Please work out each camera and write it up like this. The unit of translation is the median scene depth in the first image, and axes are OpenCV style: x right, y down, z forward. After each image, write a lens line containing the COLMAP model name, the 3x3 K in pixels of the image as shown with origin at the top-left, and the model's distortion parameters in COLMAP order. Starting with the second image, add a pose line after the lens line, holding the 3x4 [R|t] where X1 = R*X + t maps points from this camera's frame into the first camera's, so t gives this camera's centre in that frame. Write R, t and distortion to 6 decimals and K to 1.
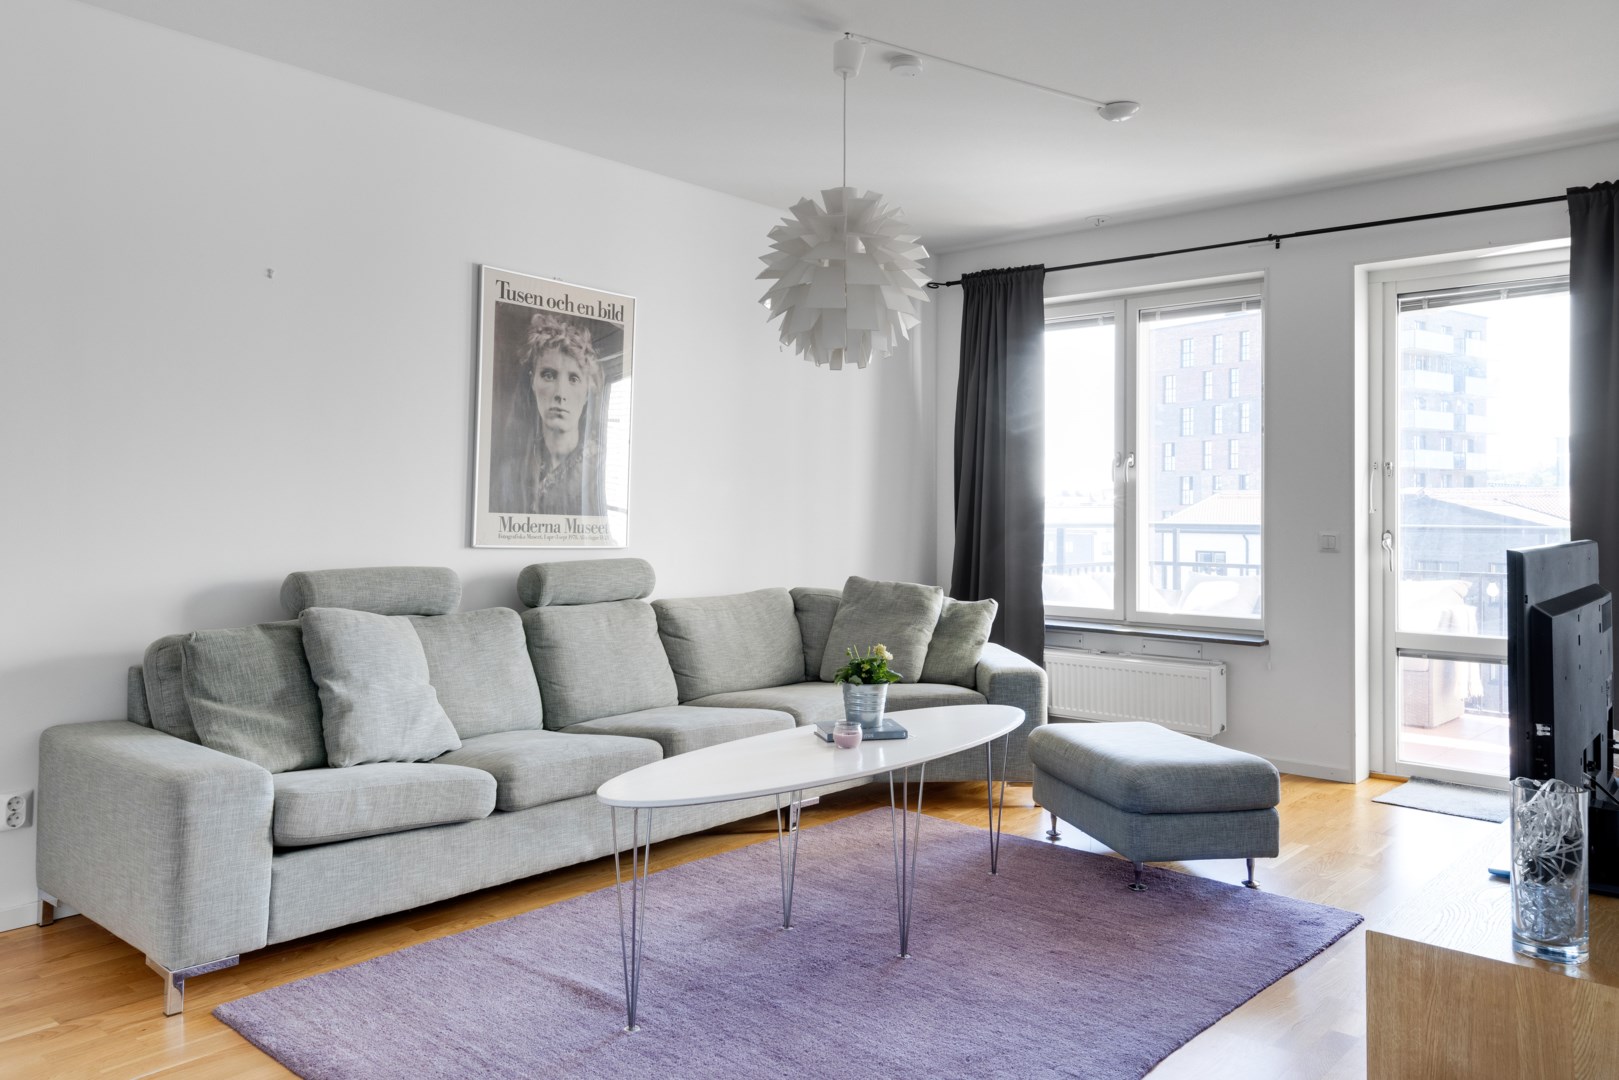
lens RADIAL K [[1173.2, 0, 814.5], [0, 1173.2, 498.4], [0, 0, 1]] dist [0.006781, 0.004897]
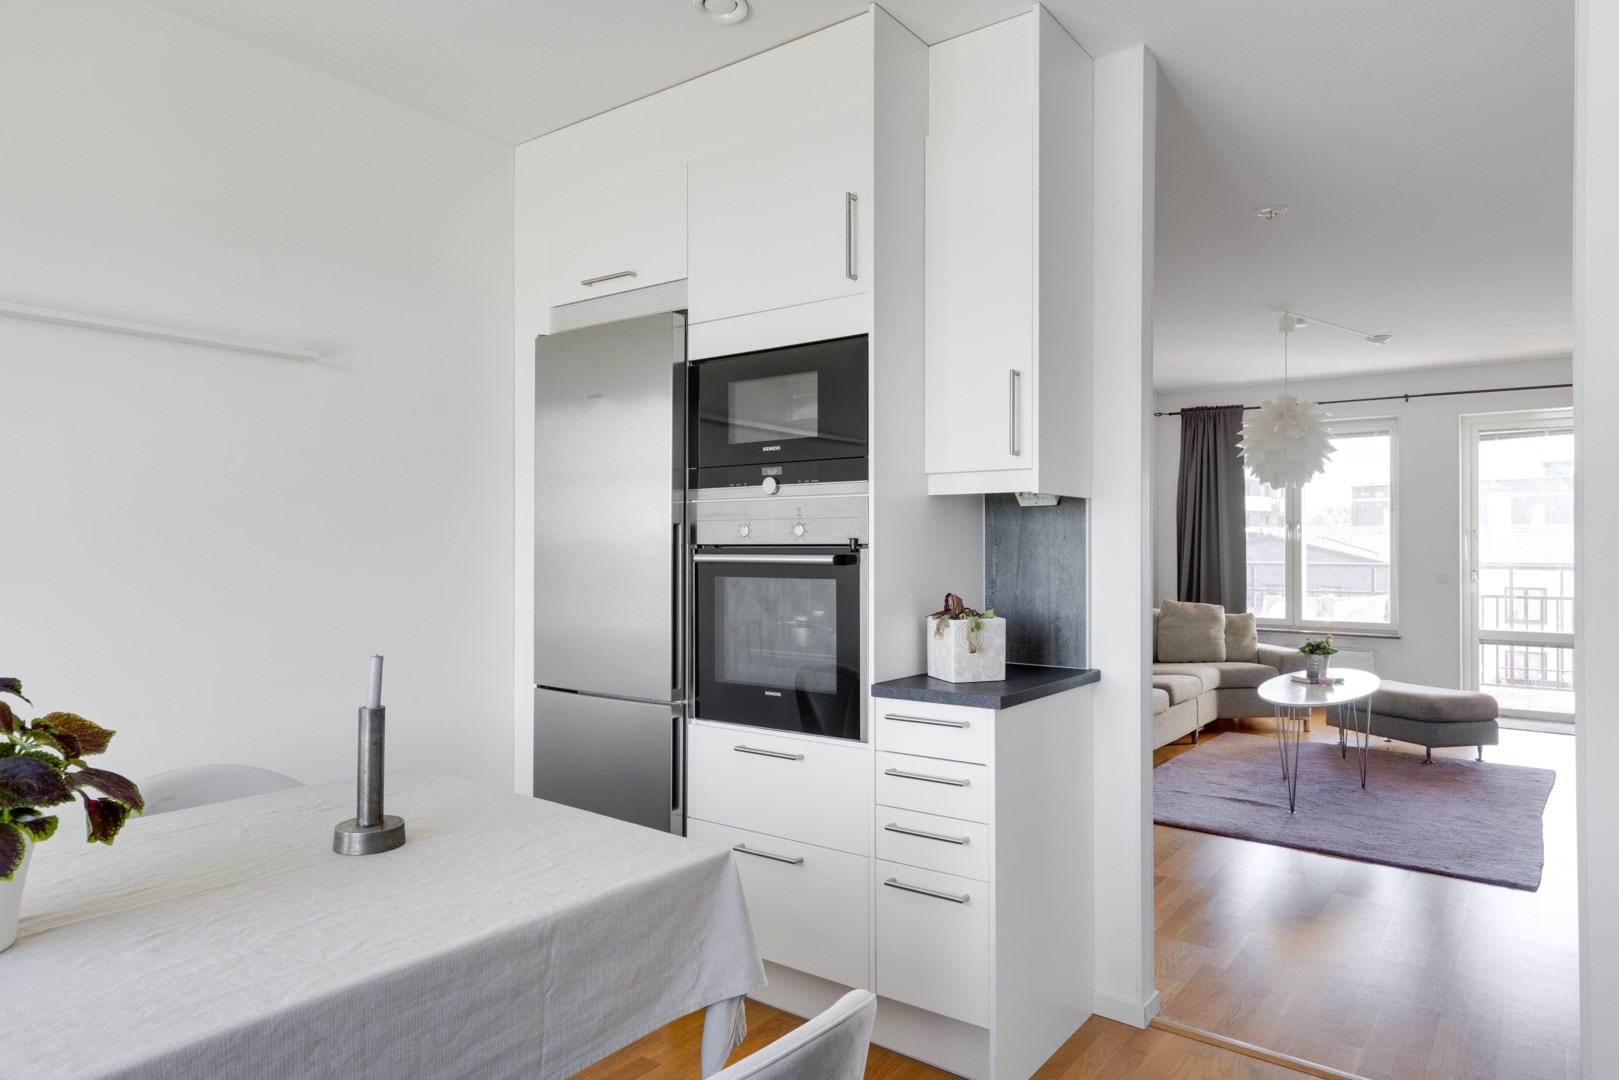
lens RADIAL K [[987.1, 0, 809.5], [0, 987.1, 540.0], [0, 0, 1]] dist [0.002668, 0.000040]
pose [[0.997140, -0.005792, 0.075358, -0.570925], [0.005486, 0.999976, 0.004263, -0.026499], [-0.075381, -0.003837, 0.997147, -0.348947]]
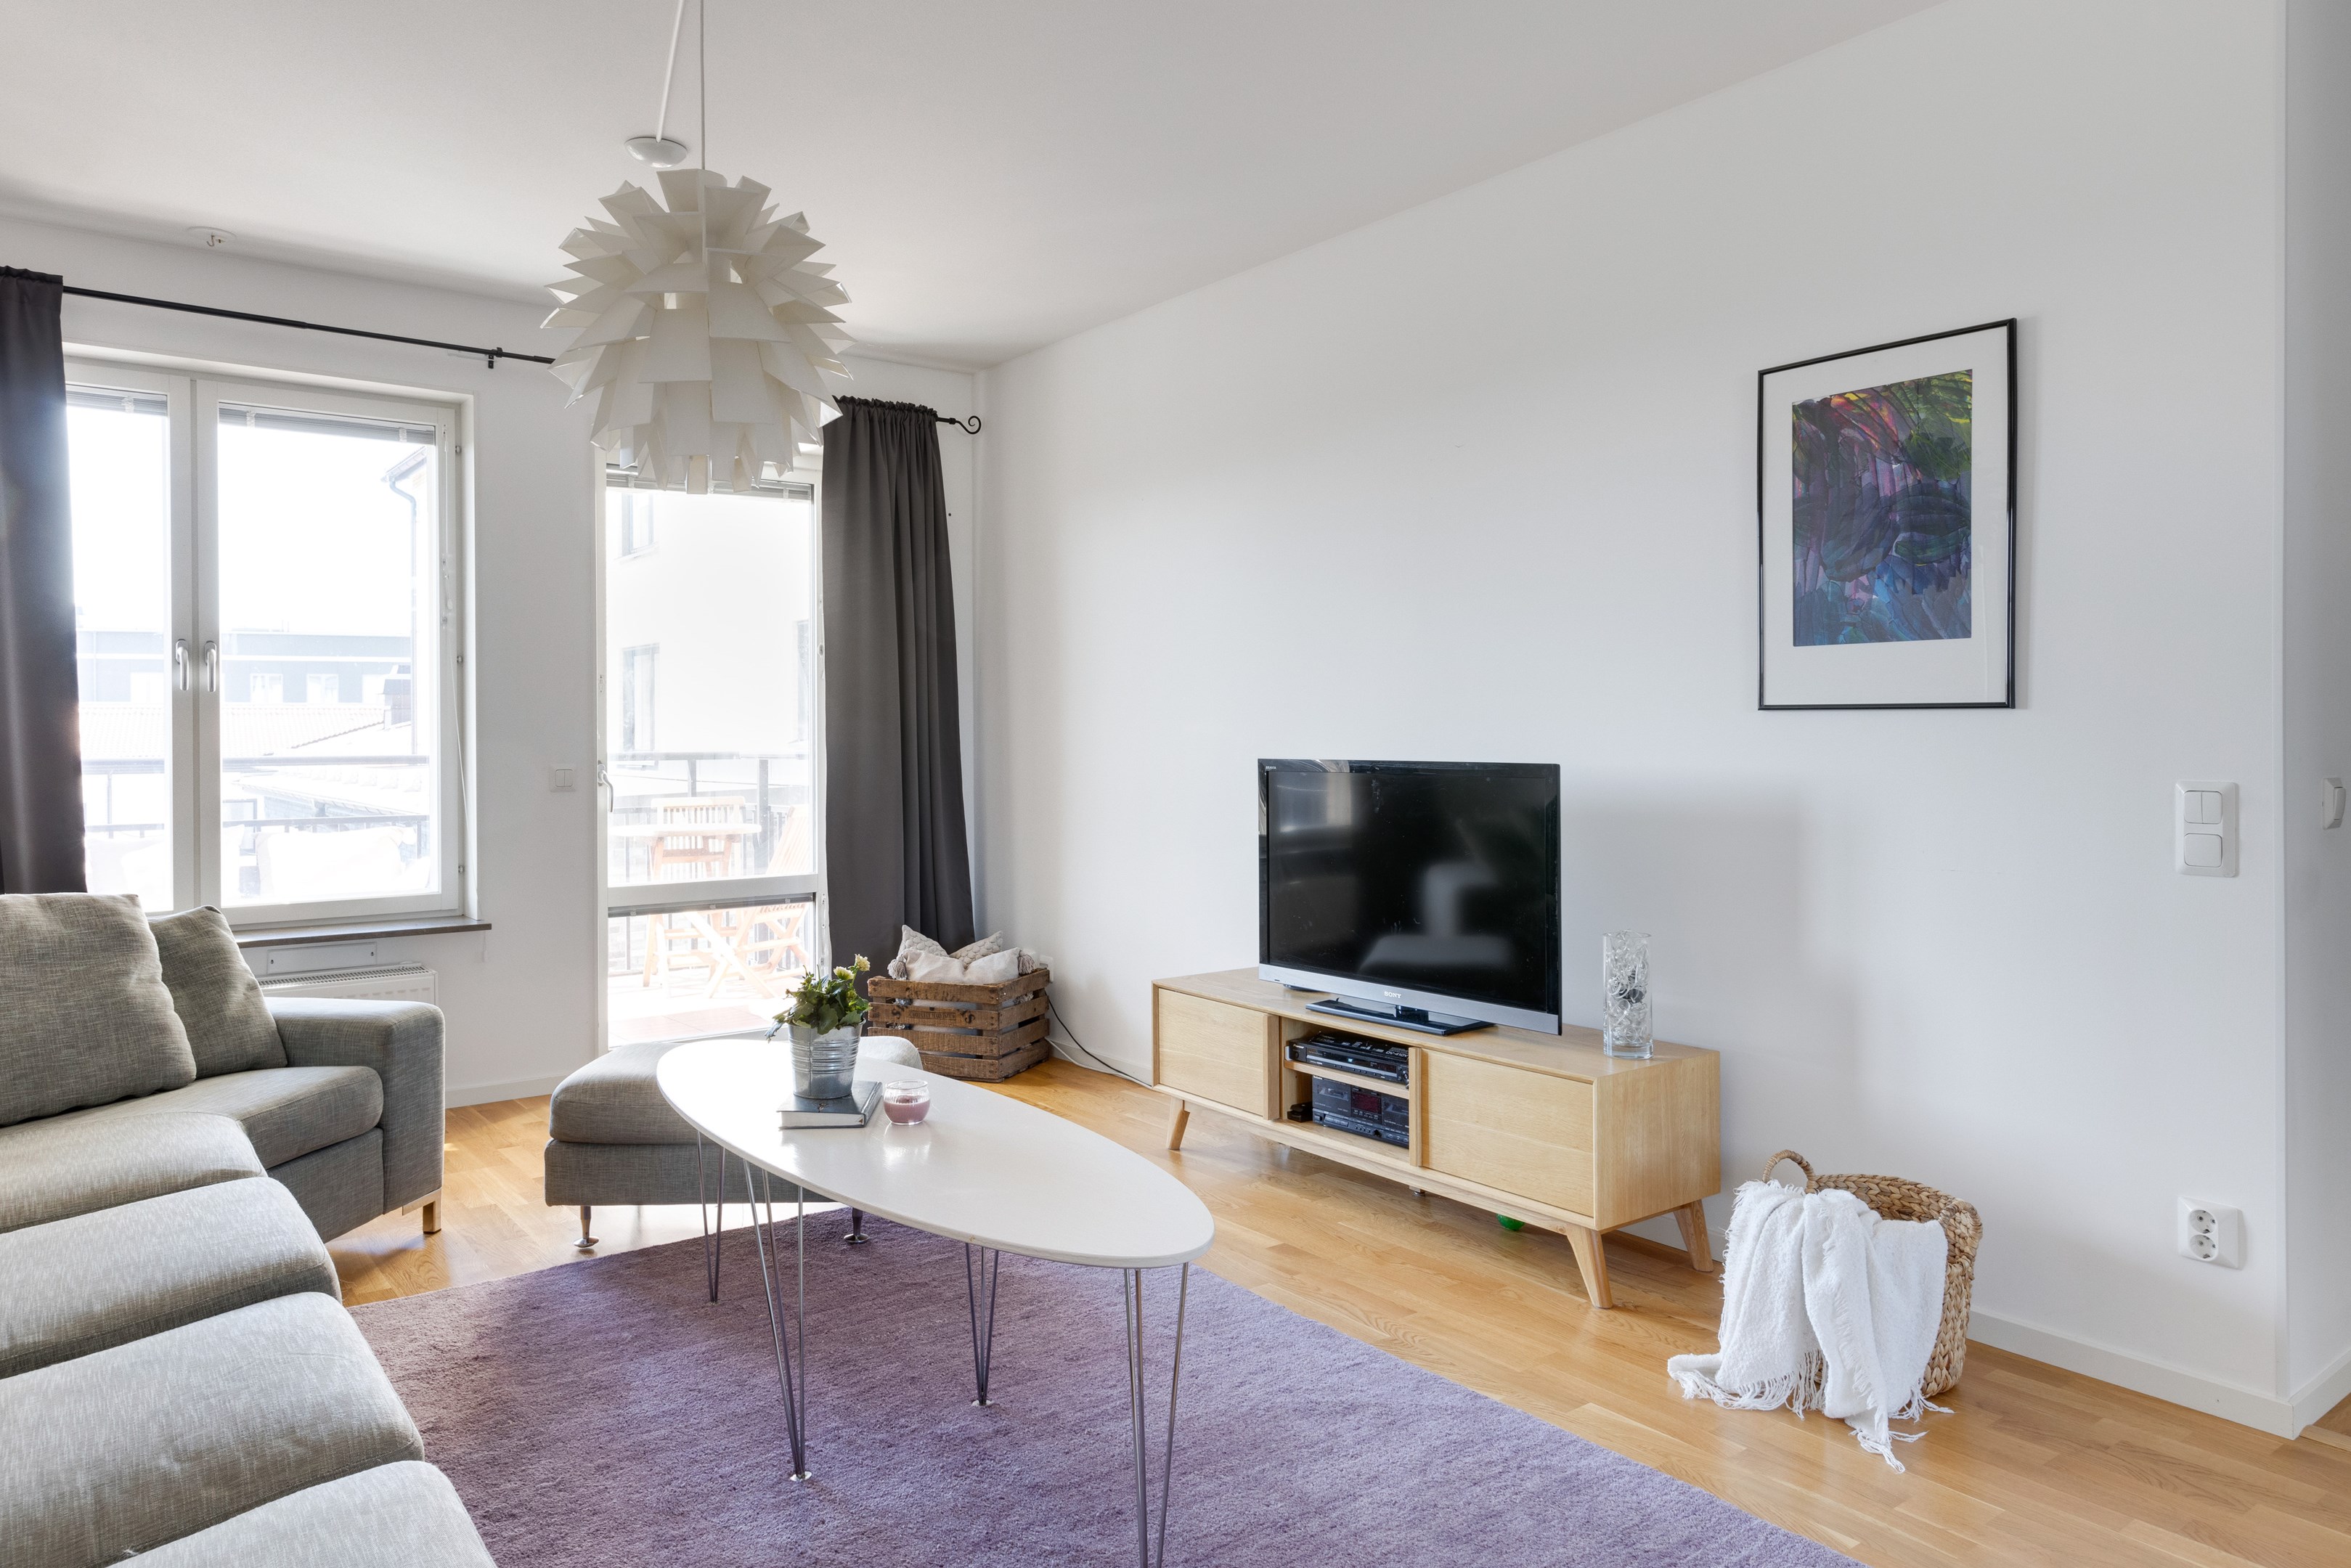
lens RADIAL K [[1537.7, 0, 1179.7], [0, 1537.7, 726.0], [0, 0, 1]] dist [0.004512, -0.000390]
pose [[0.183742, -0.002706, 0.982971, -0.453976], [-0.006218, 0.999973, 0.003915, -0.002593], [-0.982955, -0.006832, 0.183721, 0.423547]]
